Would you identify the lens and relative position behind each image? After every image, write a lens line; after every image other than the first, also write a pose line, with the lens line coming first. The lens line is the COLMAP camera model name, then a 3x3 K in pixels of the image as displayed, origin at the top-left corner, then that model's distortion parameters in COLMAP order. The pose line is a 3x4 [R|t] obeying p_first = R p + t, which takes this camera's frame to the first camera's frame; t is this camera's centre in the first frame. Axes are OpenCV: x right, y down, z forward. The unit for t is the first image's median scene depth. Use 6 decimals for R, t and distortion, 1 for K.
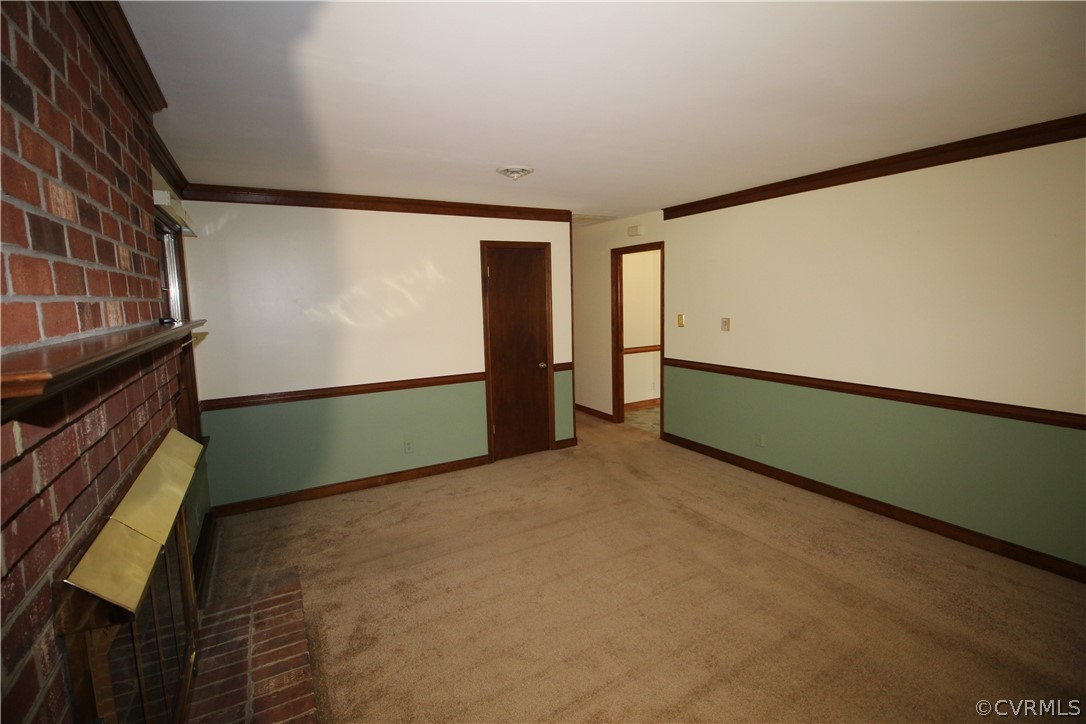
lens RADIAL K [[500.8, 0, 544.7], [0, 500.8, 347.5], [0, 0, 1]] dist [0.004146, -0.015725]
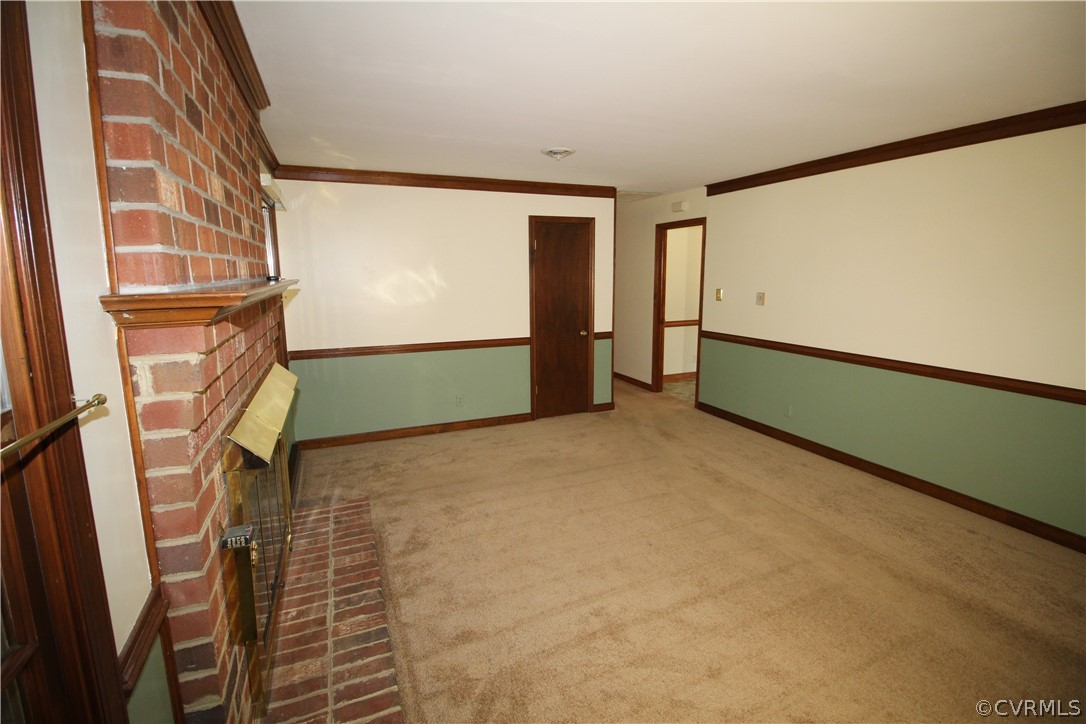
lens RADIAL K [[500.8, 0, 544.7], [0, 500.8, 347.5], [0, 0, 1]] dist [0.004146, -0.015725]
pose [[0.993281, 0.036106, -0.109950, 0.049268], [-0.030647, 0.998231, 0.050943, 0.021240], [0.111595, -0.047231, 0.992631, -0.119514]]
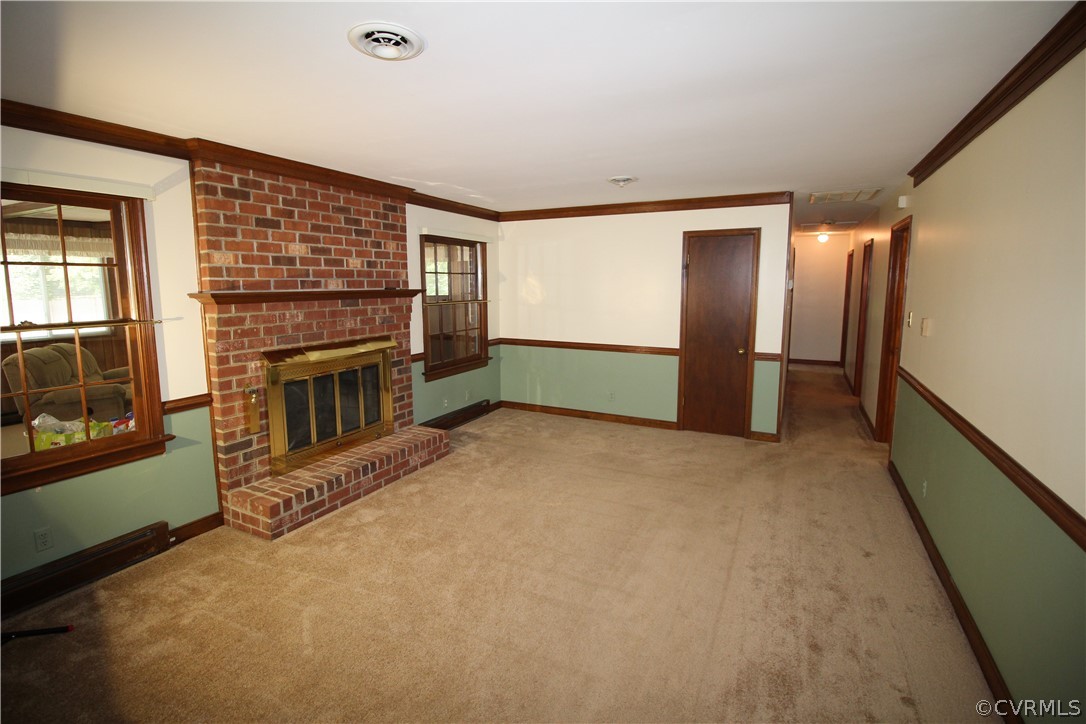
lens RADIAL K [[501.1, 0, 543.6], [0, 501.1, 346.6], [0, 0, 1]] dist [0.003277, -0.014526]
pose [[0.552529, 0.129624, -0.823353, 0.931608], [-0.099471, 0.991028, 0.089270, -0.037769], [0.827537, 0.032575, 0.560465, 0.168910]]
